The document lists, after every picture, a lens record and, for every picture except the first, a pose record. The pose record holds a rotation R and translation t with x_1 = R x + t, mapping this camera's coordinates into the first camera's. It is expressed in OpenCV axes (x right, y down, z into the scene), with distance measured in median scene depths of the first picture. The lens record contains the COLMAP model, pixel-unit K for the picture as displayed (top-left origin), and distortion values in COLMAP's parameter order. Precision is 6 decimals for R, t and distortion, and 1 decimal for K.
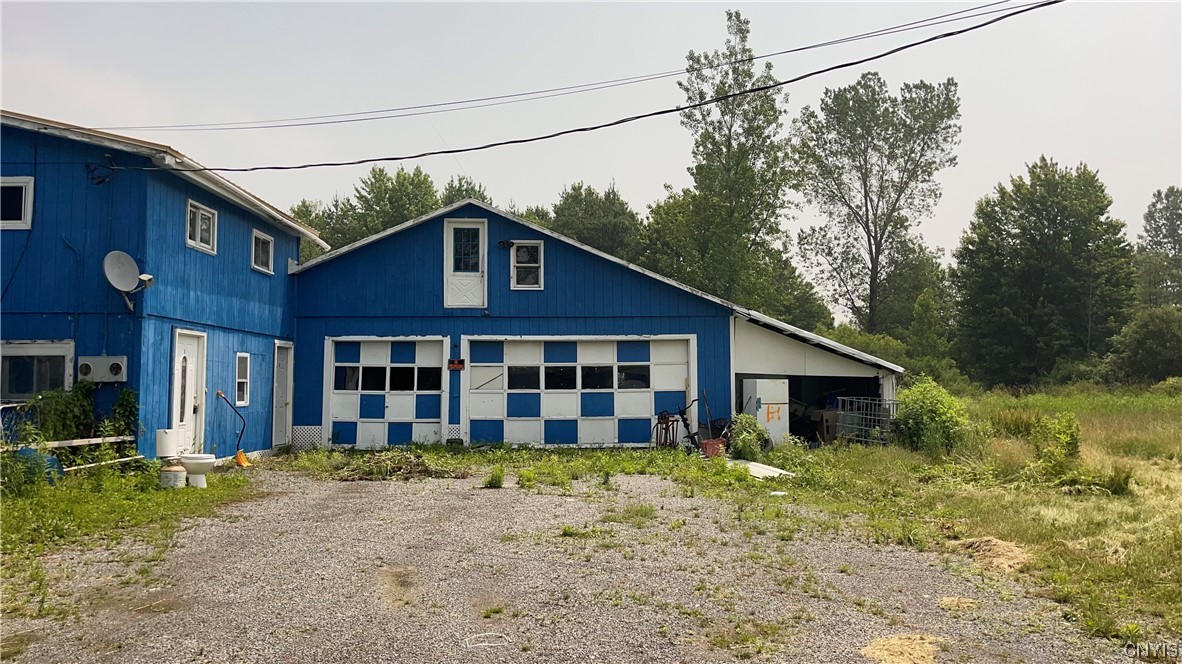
lens RADIAL K [[896.1, 0, 598.4], [0, 896.1, 348.0], [0, 0, 1]] dist [0.052552, -0.039476]
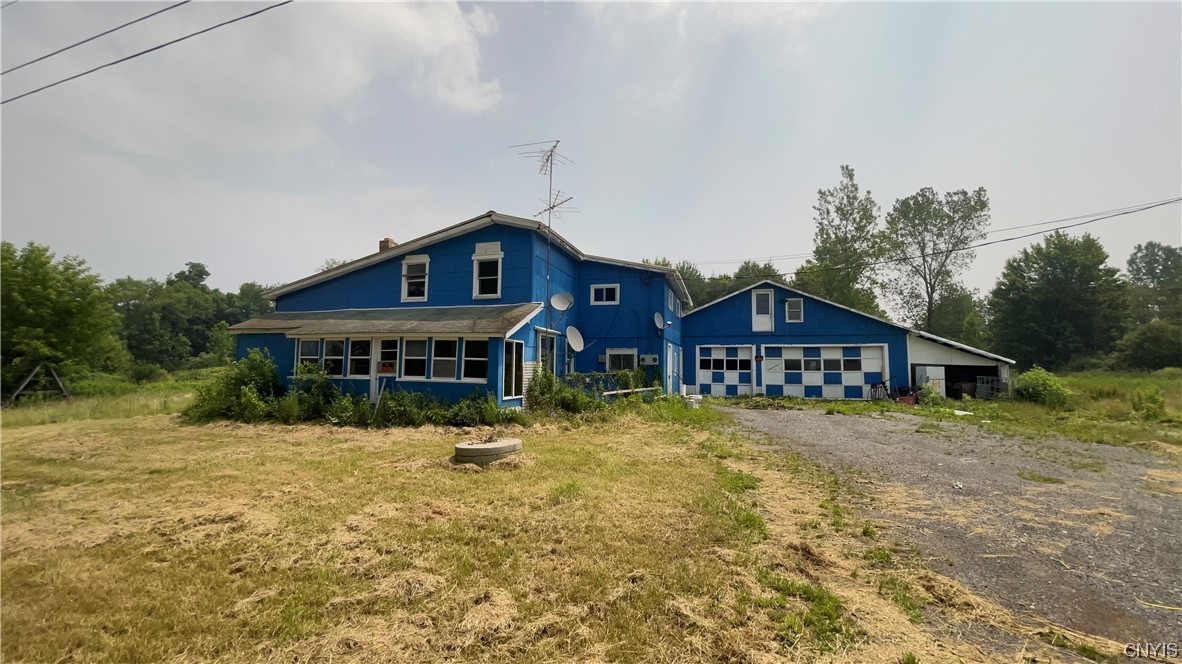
lens RADIAL K [[479.1, 0, 584.3], [0, 479.1, 334.7], [0, 0, 1]] dist [-0.002656, 0.001473]
pose [[0.956256, -0.010507, -0.292343, -0.220370], [0.002182, 0.999583, -0.028788, -0.005466], [0.292524, 0.026891, 0.955880, -0.201784]]
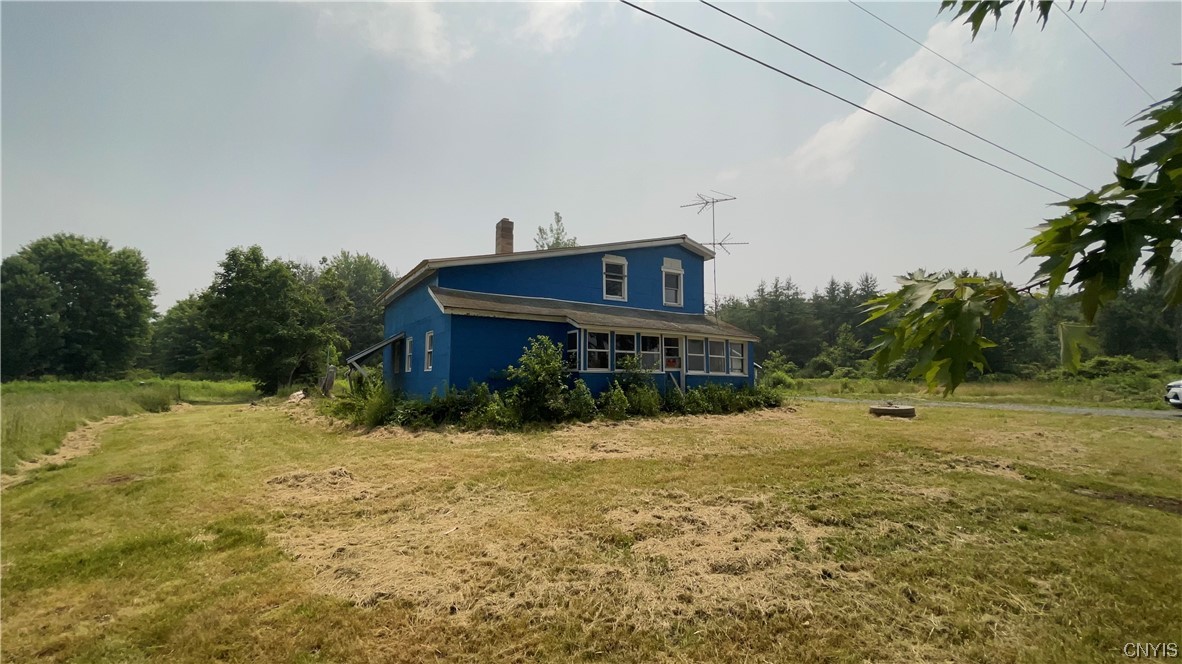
lens RADIAL K [[479.1, 0, 591.3], [0, 479.1, 330.9], [0, 0, 1]] dist [-0.002656, 0.001473]
pose [[0.853129, 0.058191, 0.518444, -1.139313], [-0.027811, 0.997420, -0.066188, 0.022870], [-0.520957, 0.042048, 0.852546, -0.200584]]
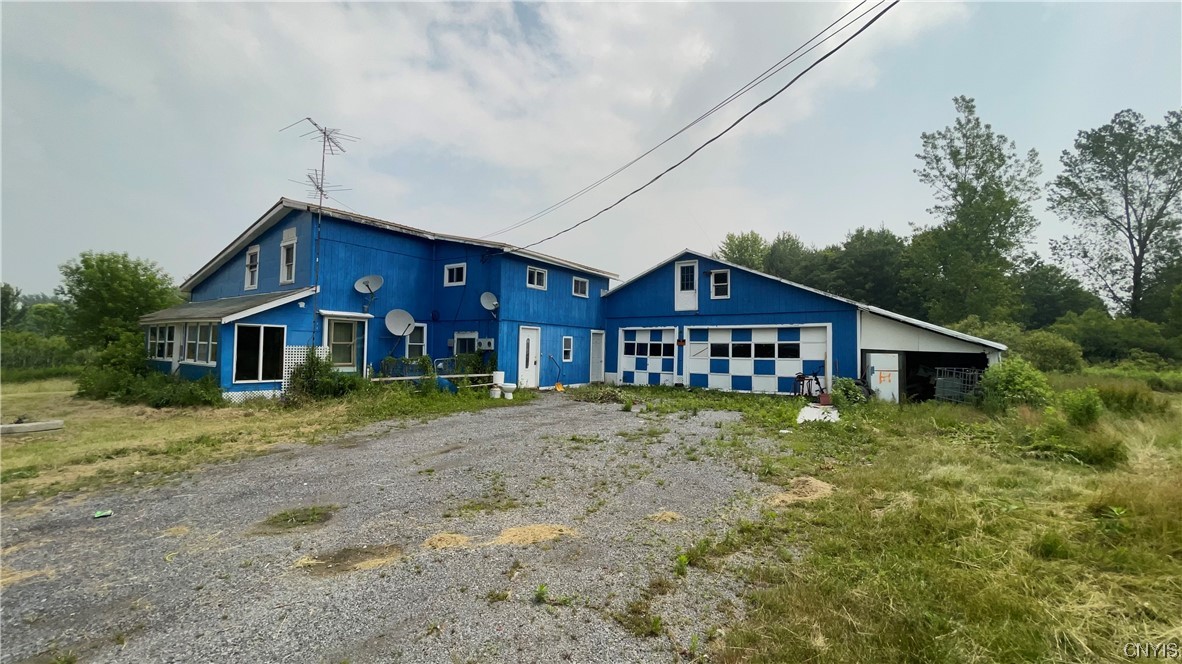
lens RADIAL K [[479.1, 0, 591.1], [0, 479.1, 332.9], [0, 0, 1]] dist [-0.002656, 0.001473]
pose [[0.824176, -0.006356, -0.566298, 0.235261], [0.007940, 0.999968, 0.000332, -0.002066], [0.566278, -0.004770, 0.824200, 0.103416]]
